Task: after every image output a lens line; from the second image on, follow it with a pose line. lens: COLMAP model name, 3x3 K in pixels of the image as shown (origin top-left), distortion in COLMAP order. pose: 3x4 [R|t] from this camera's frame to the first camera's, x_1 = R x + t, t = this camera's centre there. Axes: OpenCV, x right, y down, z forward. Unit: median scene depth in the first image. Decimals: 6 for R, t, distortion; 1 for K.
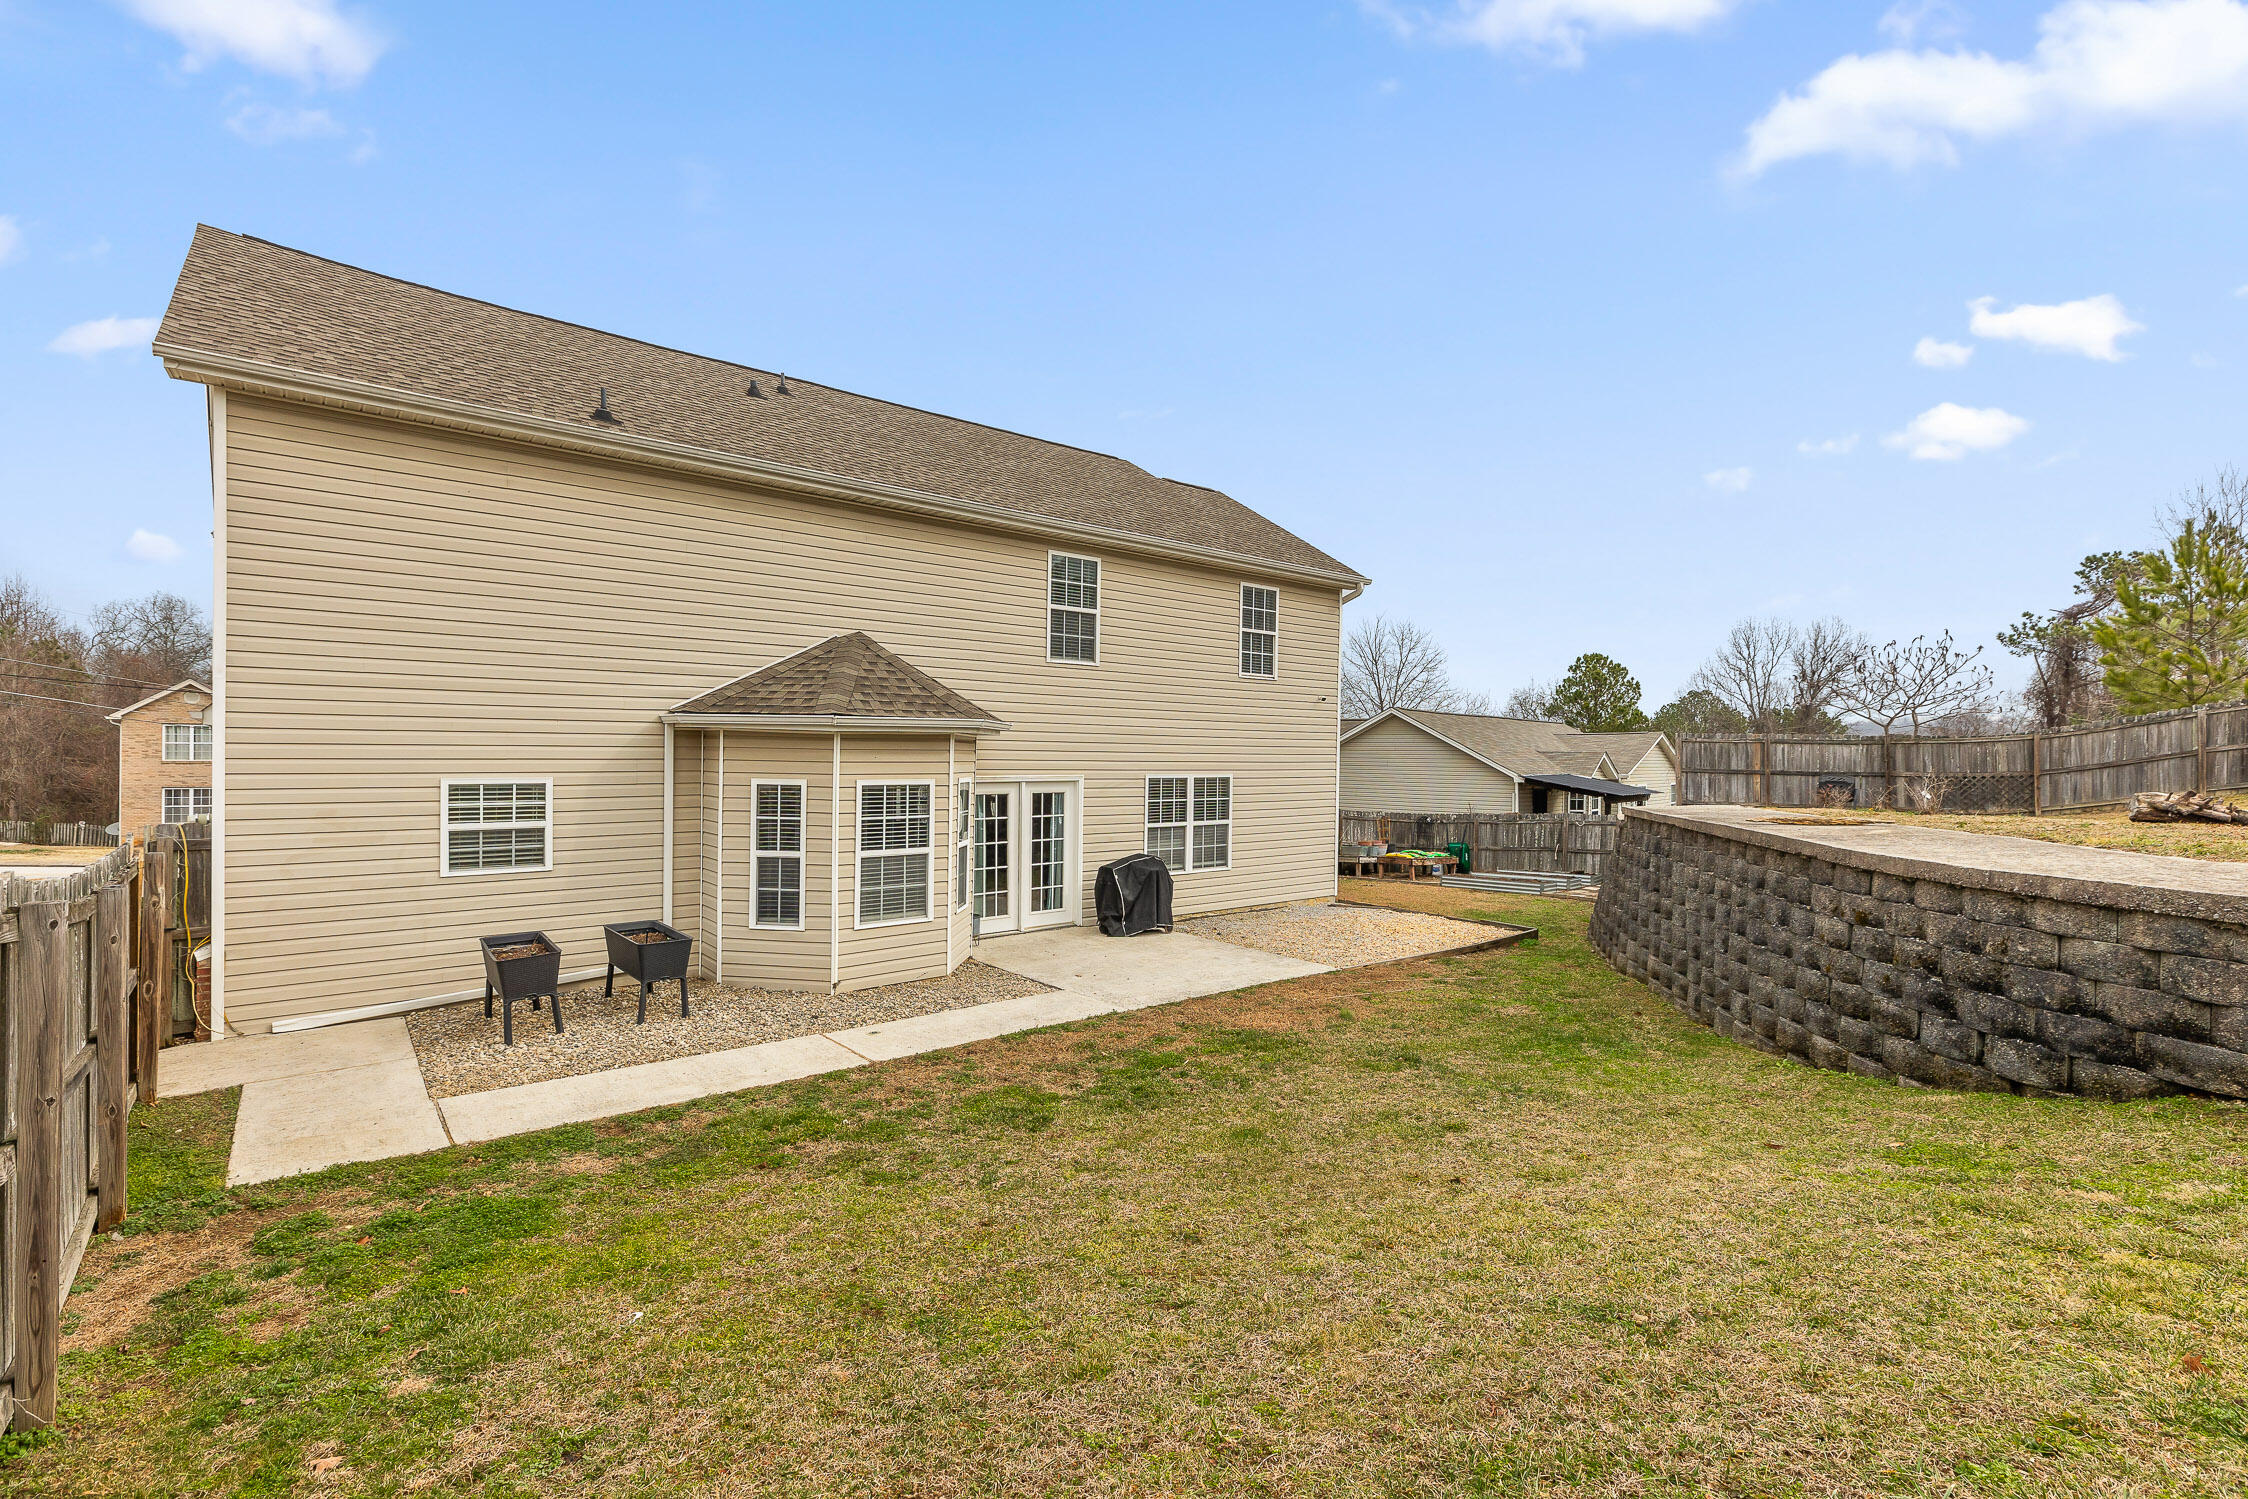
lens RADIAL K [[1022.6, 0, 1113.9], [0, 1022.6, 762.6], [0, 0, 1]] dist [0.002201, 0.000029]
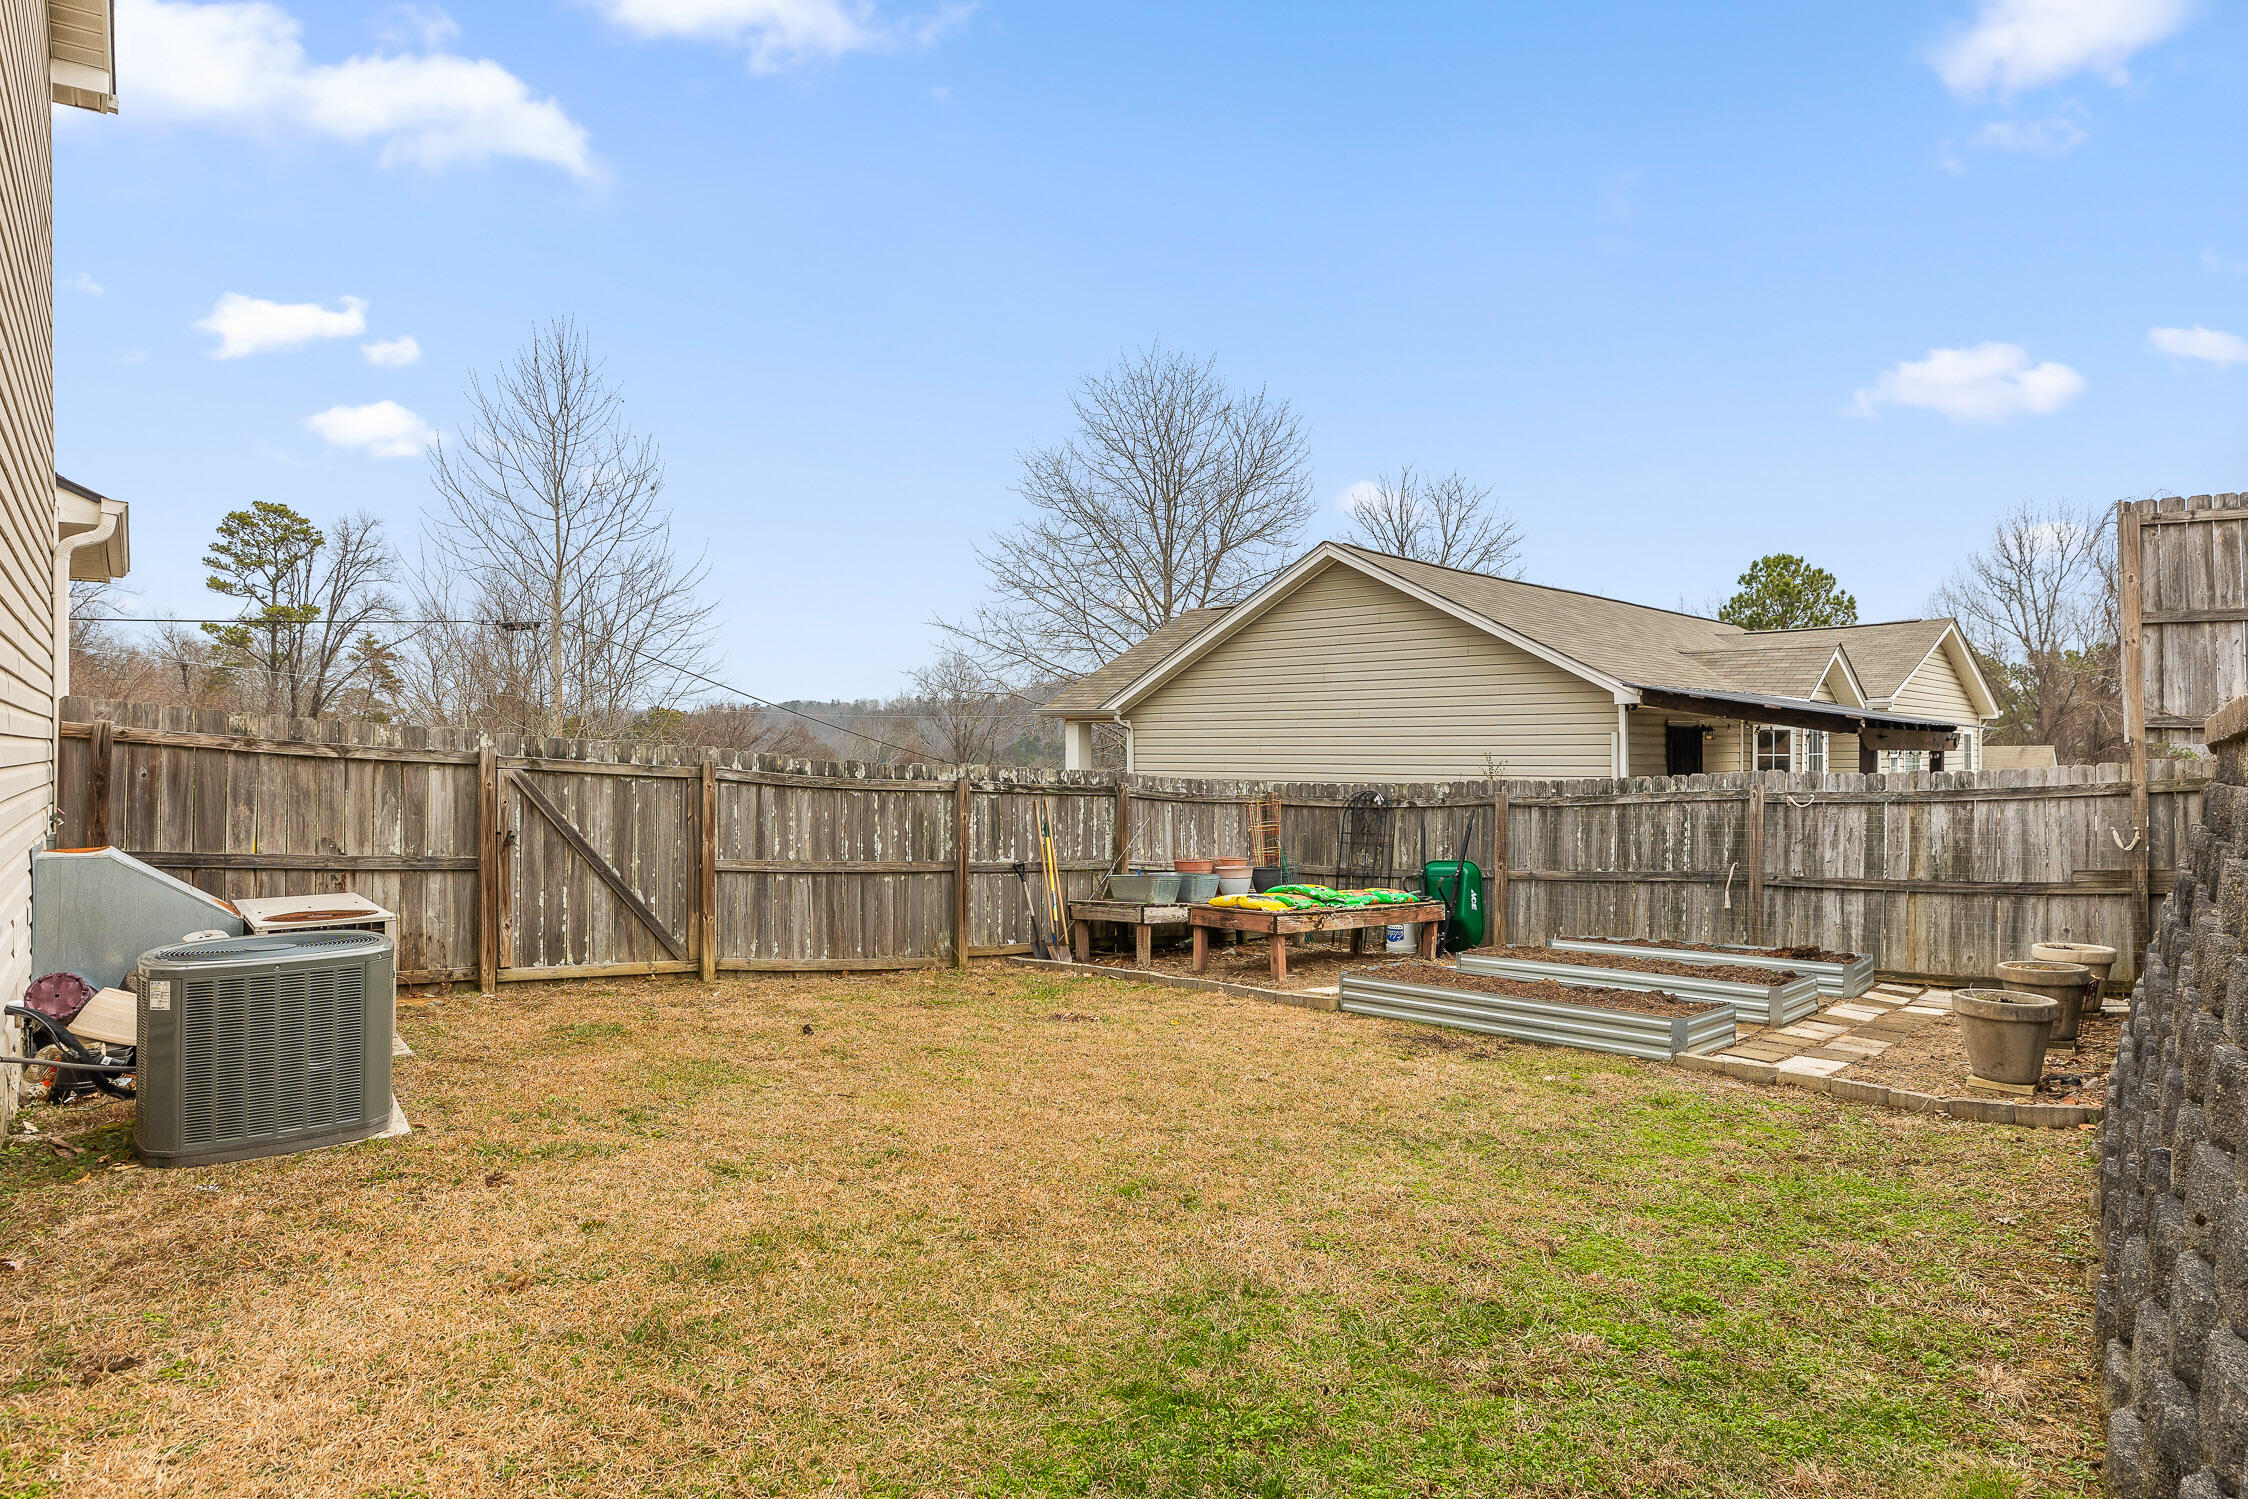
lens RADIAL K [[1258.4, 0, 1127.0], [0, 1258.4, 748.9], [0, 0, 1]] dist [-0.008769, -0.000342]
pose [[0.999363, -0.012004, -0.033615, 0.242948], [0.011645, 0.999873, -0.010868, 0.043212], [0.033741, 0.010470, 0.999376, 0.566230]]
